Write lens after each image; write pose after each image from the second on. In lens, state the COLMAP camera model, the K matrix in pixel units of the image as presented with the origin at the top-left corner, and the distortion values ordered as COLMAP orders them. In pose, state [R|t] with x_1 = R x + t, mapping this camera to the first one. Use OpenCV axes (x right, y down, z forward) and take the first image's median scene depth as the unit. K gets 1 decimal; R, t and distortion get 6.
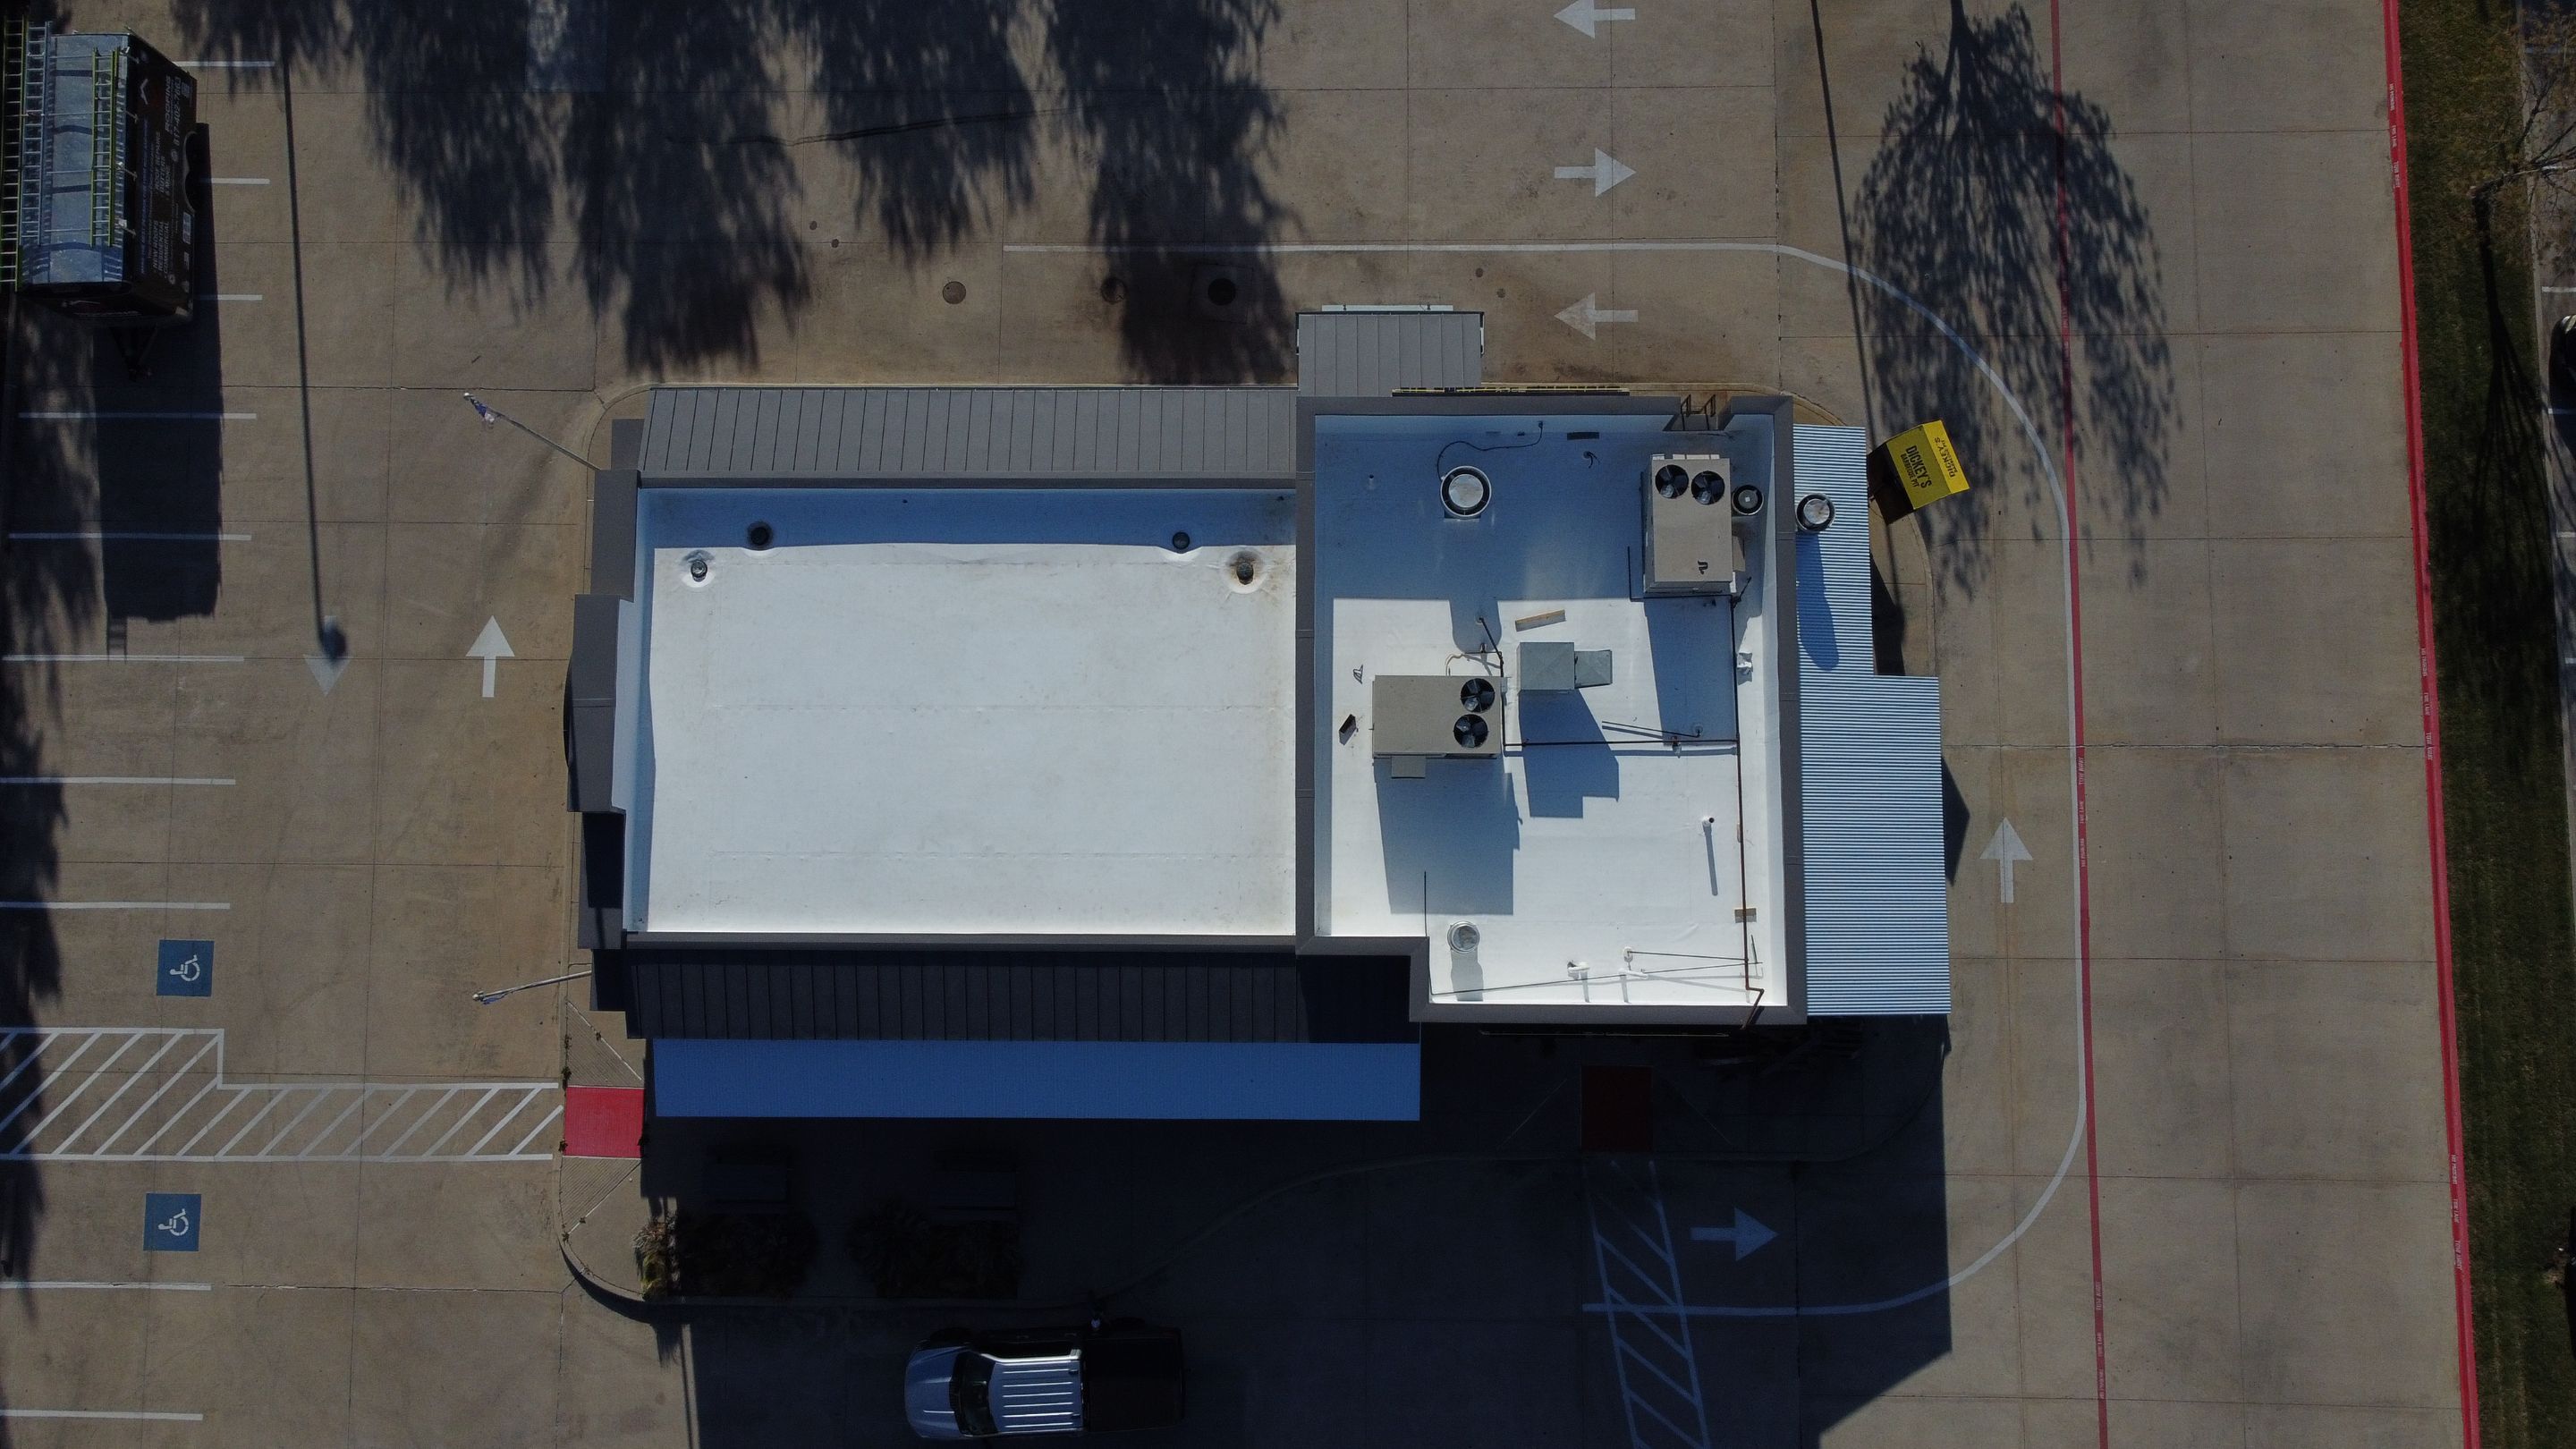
lens RADIAL K [[1950.8, 0, 1281.0], [0, 1950.8, 718.5], [0, 0, 1]] dist [0.003158, -0.006198]
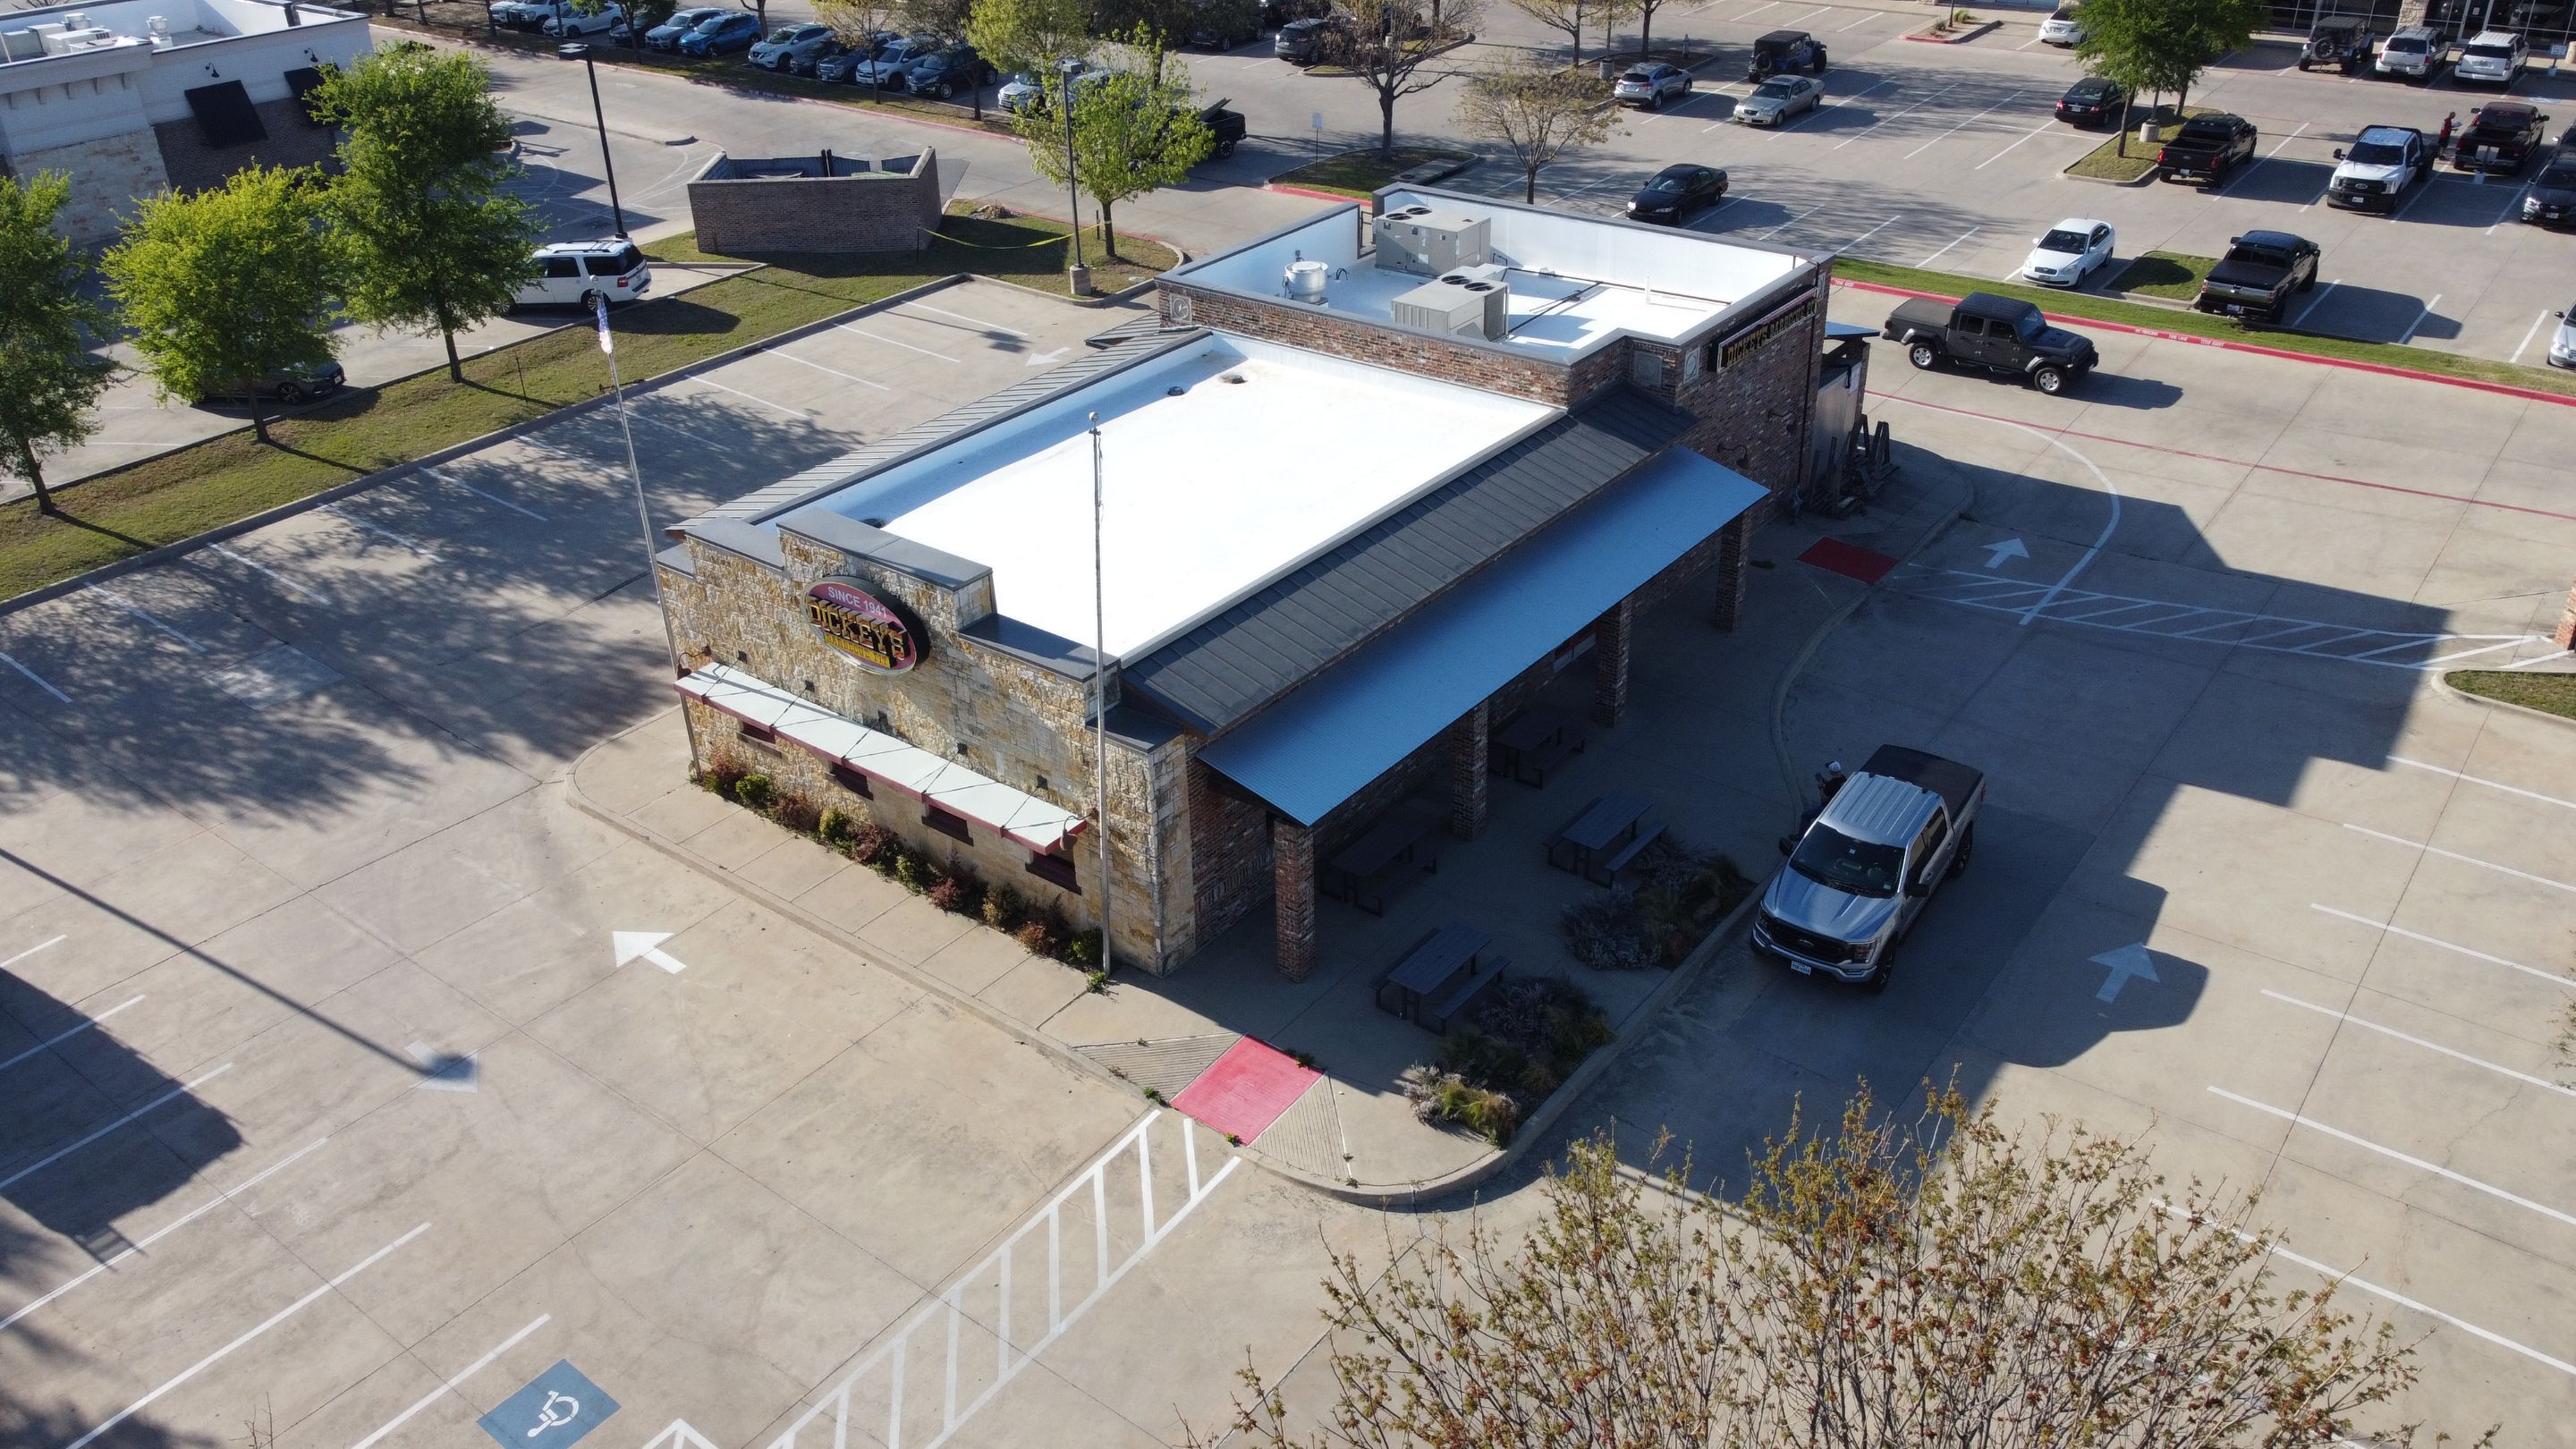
lens RADIAL K [[1950.8, 0, 1284.0], [0, 1950.8, 721.8], [0, 0, 1]] dist [0.003158, -0.006198]
pose [[0.610239, -0.384685, 0.692550, -0.755017], [0.789558, 0.366896, -0.491920, 0.500691], [-0.064860, 0.846997, 0.527626, 0.539463]]
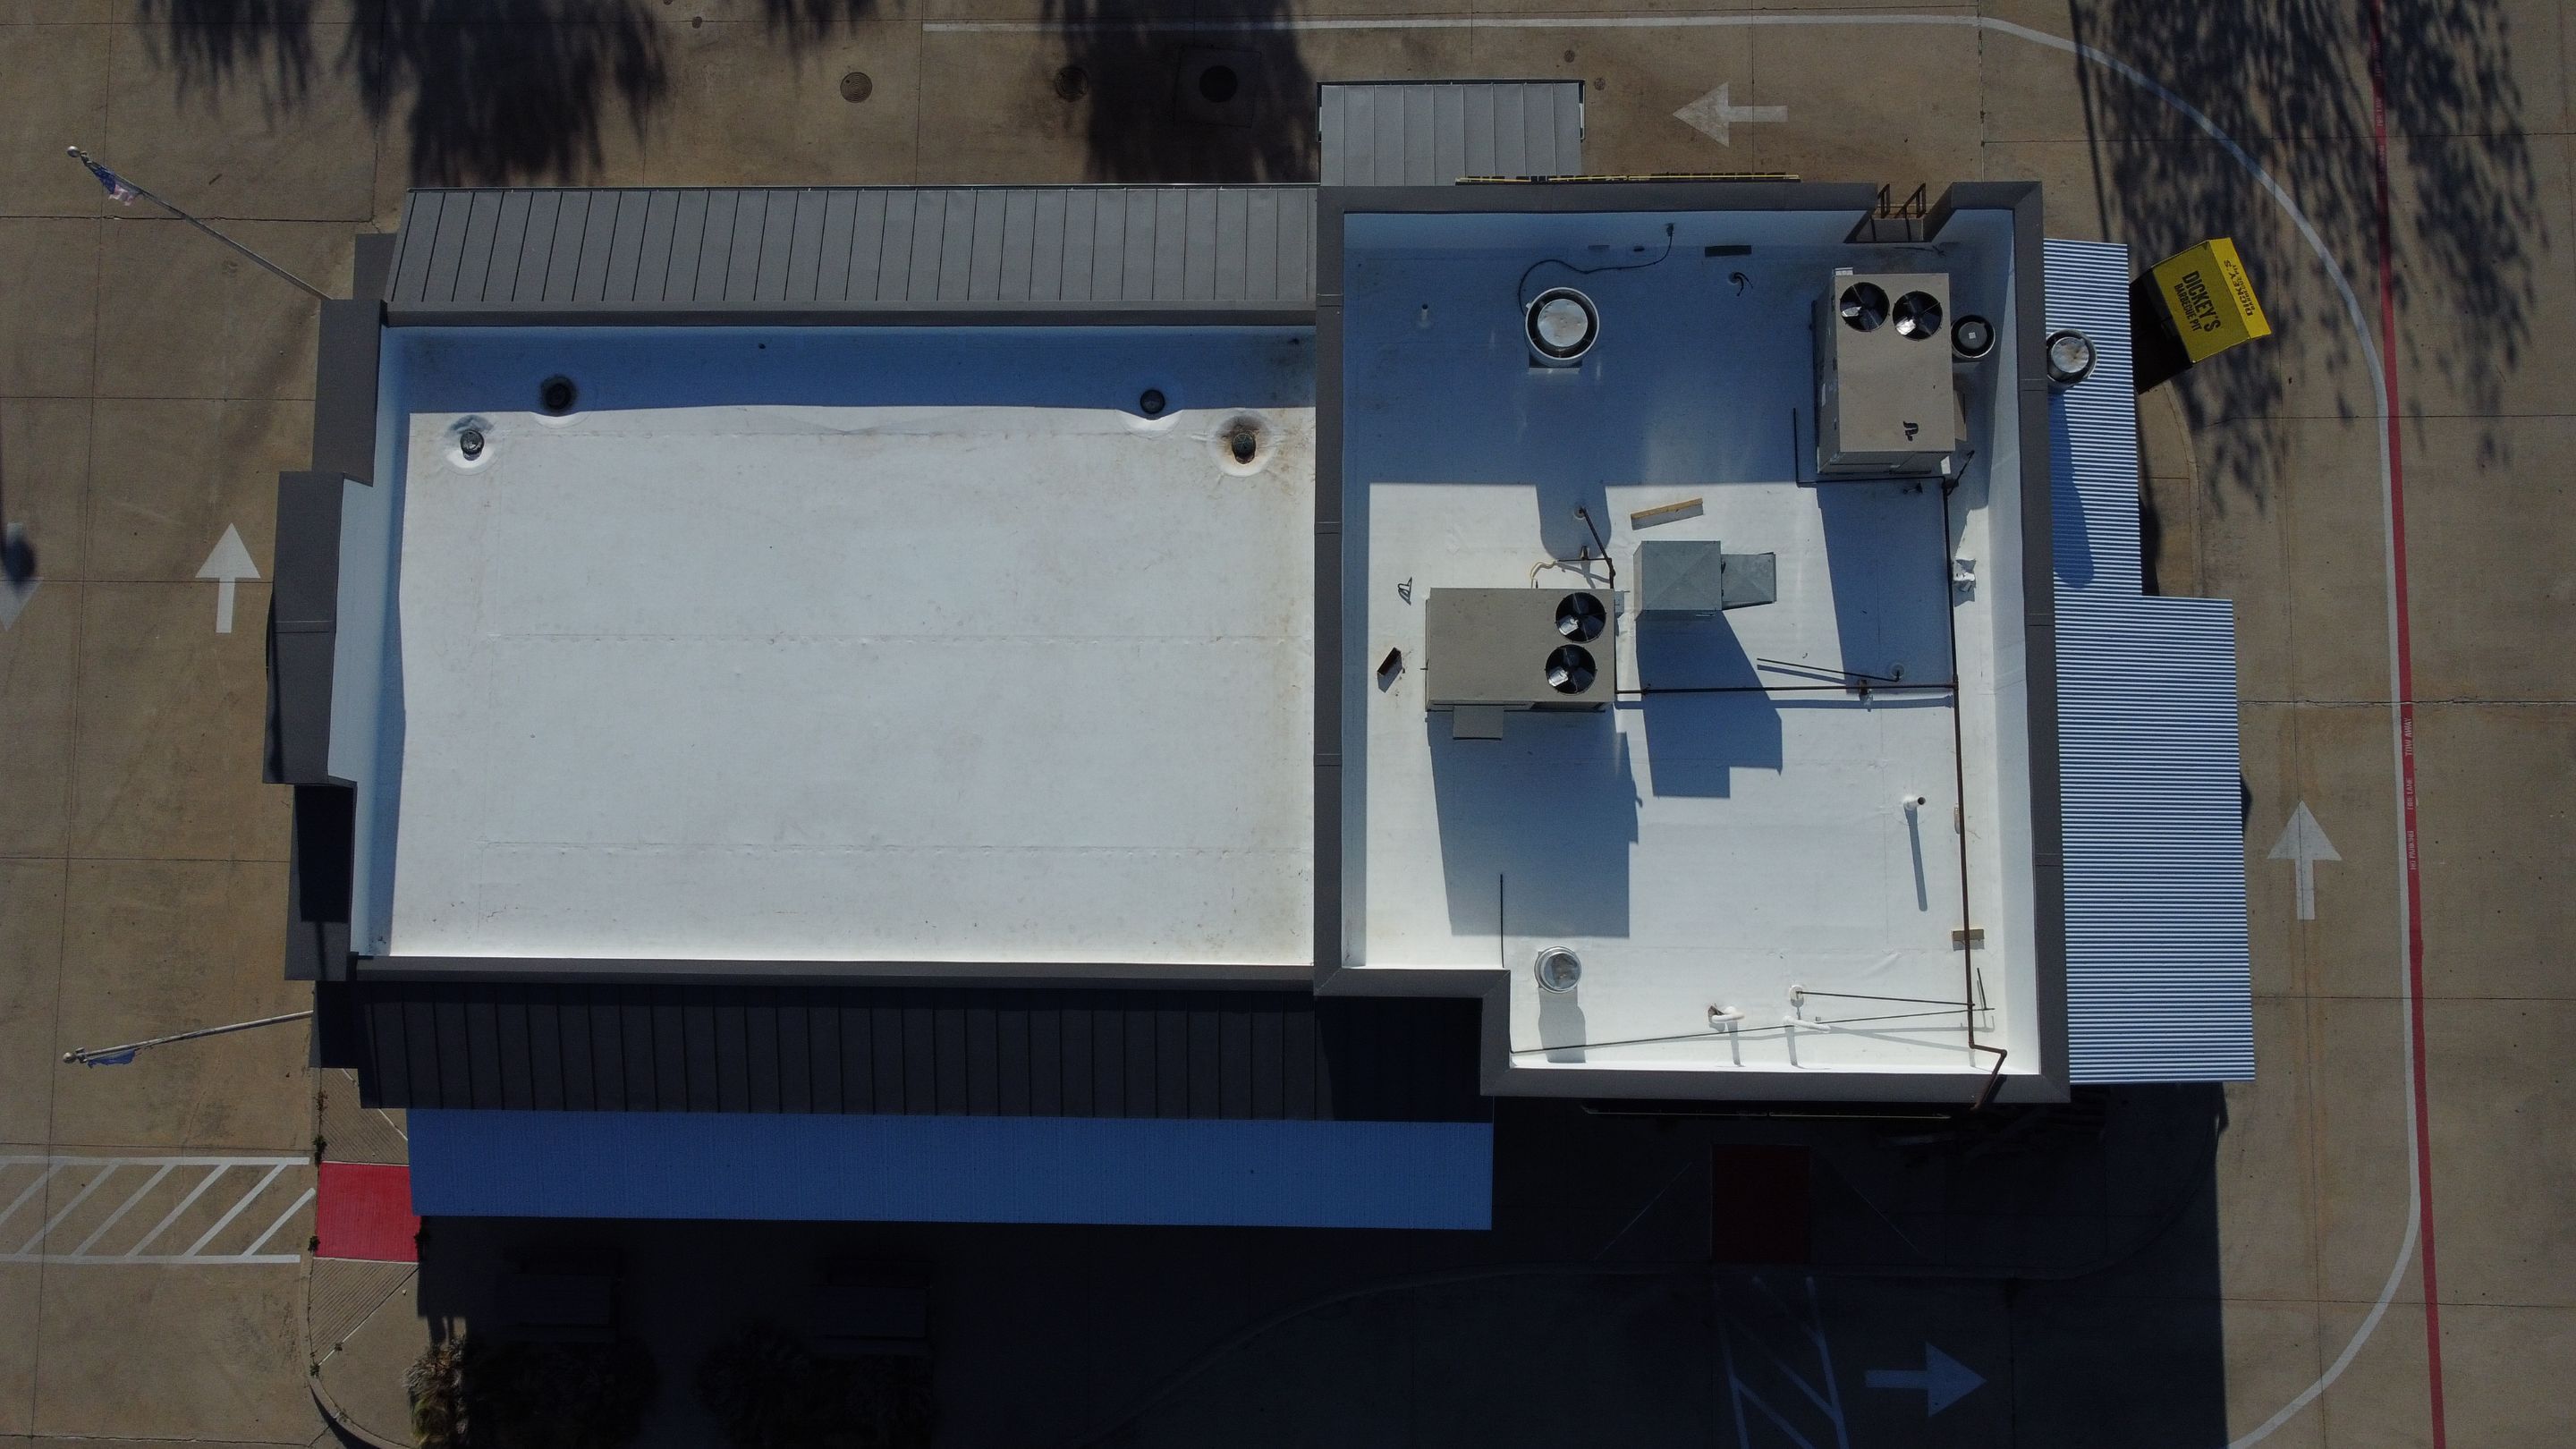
lens RADIAL K [[1950.8, 0, 1282.7], [0, 1950.8, 718.7], [0, 0, 1]] dist [0.003158, -0.006198]
pose [[0.999883, 0.002428, -0.015120, 0.005852], [-0.002407, 0.999996, 0.001390, 0.020162], [0.015123, -0.001354, 0.999885, 0.274403]]
